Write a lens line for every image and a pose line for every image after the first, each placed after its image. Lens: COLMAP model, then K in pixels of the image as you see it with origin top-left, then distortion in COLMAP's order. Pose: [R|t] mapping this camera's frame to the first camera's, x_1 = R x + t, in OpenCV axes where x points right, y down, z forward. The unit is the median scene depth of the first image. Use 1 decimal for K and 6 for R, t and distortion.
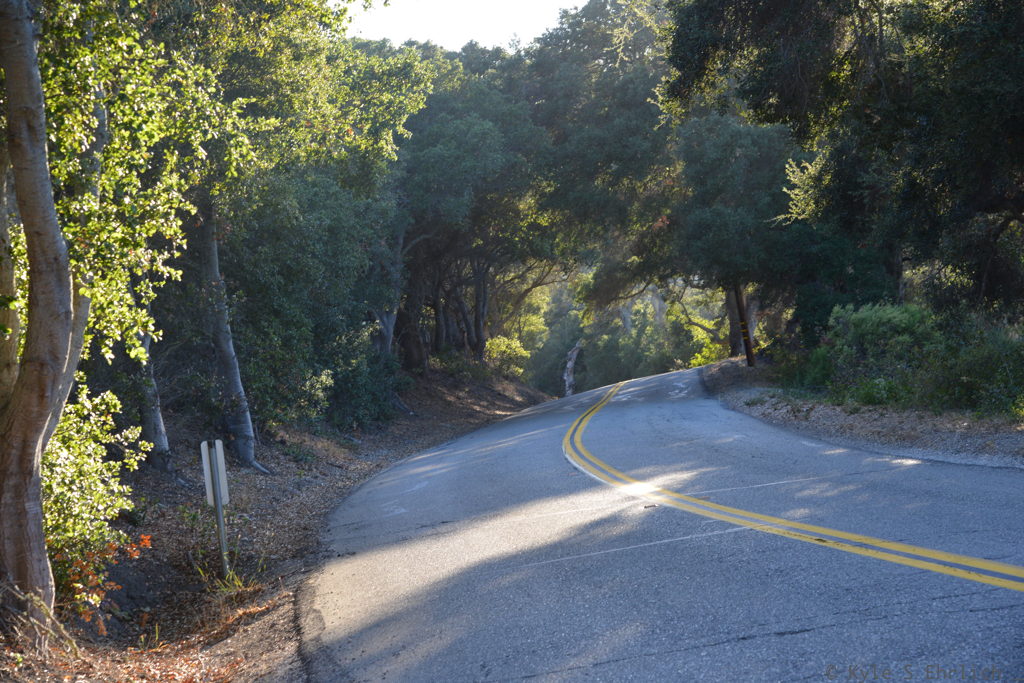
lens RADIAL K [[2170.4, 0, 517.6], [0, 2170.4, 344.1], [0, 0, 1]] dist [0.005857, 0.269560]
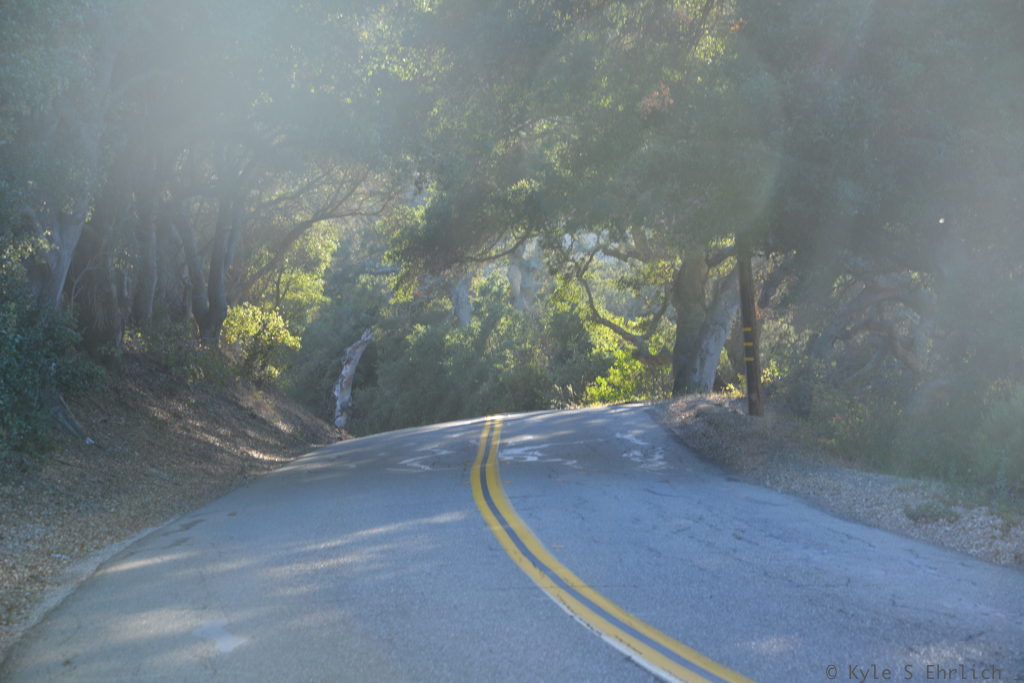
lens RADIAL K [[3526.0, 0, 510.8], [0, 3526.0, 344.8], [0, 0, 1]] dist [0.072498, 1.928712]
pose [[0.990424, 0.110146, 0.083236, -0.027680], [-0.110219, 0.993900, -0.003727, 0.004472], [-0.083139, -0.005483, 0.996523, 0.259751]]
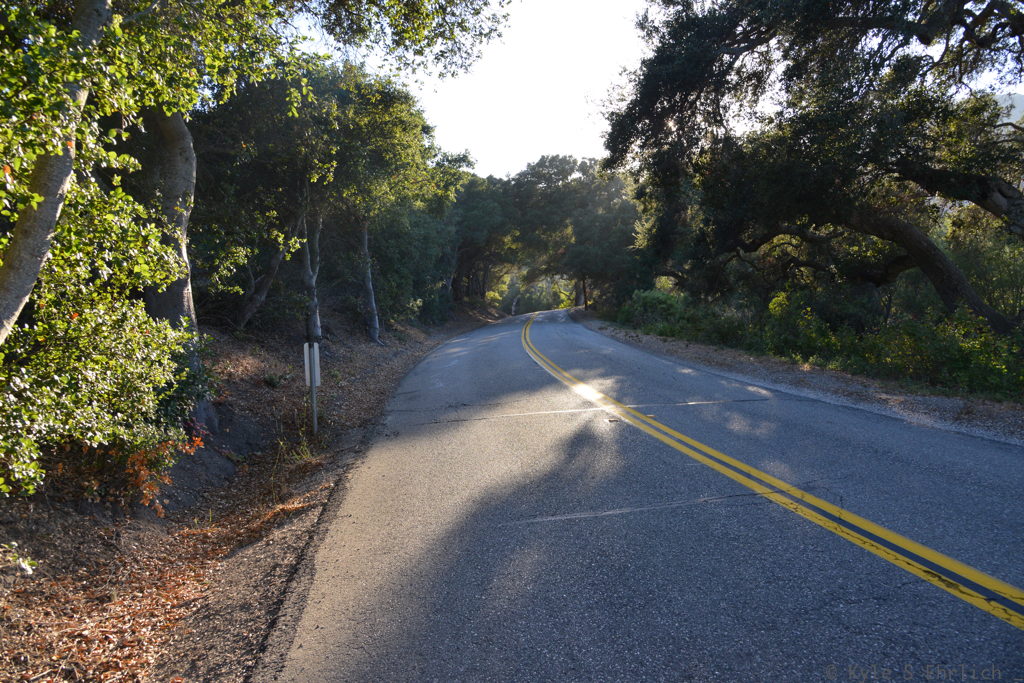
lens RADIAL K [[712.1, 0, 509.9], [0, 712.1, 343.0], [0, 0, 1]] dist [-0.036322, 0.000117]
pose [[0.996307, 0.081325, 0.027542, -0.007436], [-0.082983, 0.994384, 0.065676, 0.000563], [-0.022046, -0.067719, 0.997461, 0.198777]]
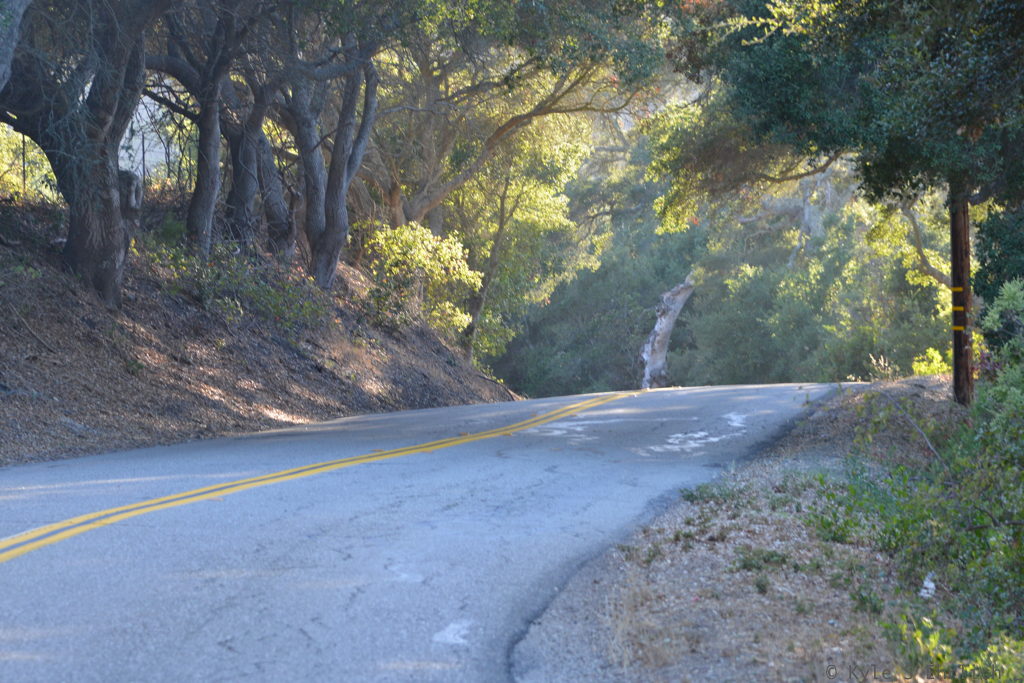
lens RADIAL K [[5402.3, 0, 511.8], [0, 5402.3, 342.3], [0, 0, 1]] dist [0.168539, 0.119574]
pose [[0.986208, 0.161810, -0.034802, 0.085758], [-0.161118, 0.986693, 0.021868, -0.012215], [0.037878, -0.015959, 0.999155, 0.044382]]
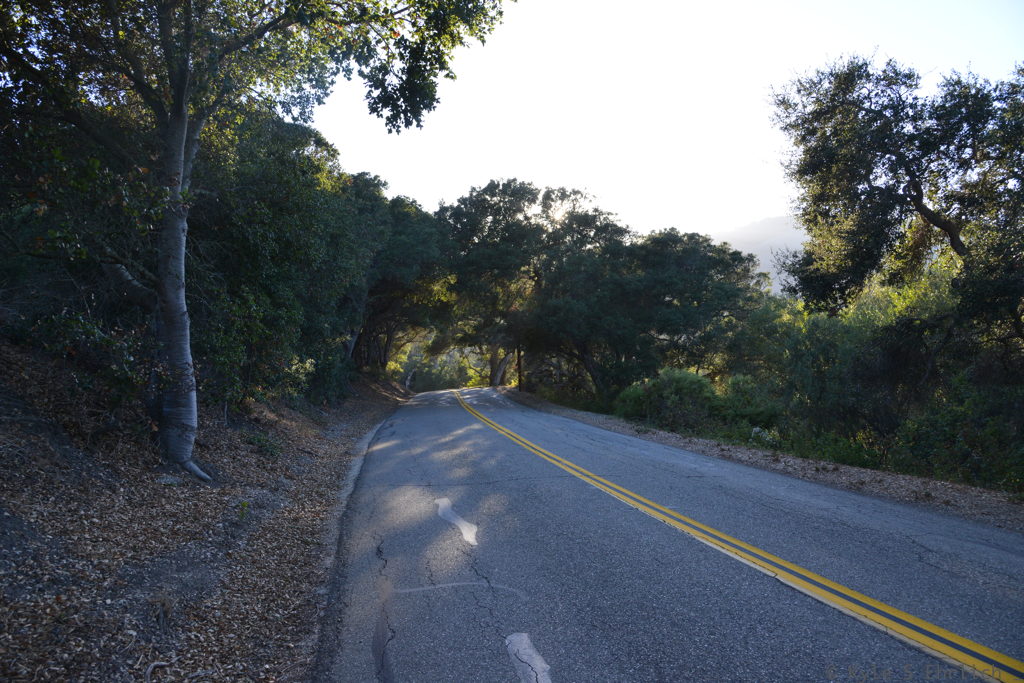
lens RADIAL K [[698.3, 0, 509.9], [0, 698.3, 343.2], [0, 0, 1]] dist [-0.036331, -0.001129]
pose [[0.971861, 0.148235, 0.183064, -0.043624], [-0.139141, 0.988353, -0.061634, 0.009745], [-0.190068, 0.034428, 0.981167, 0.496103]]
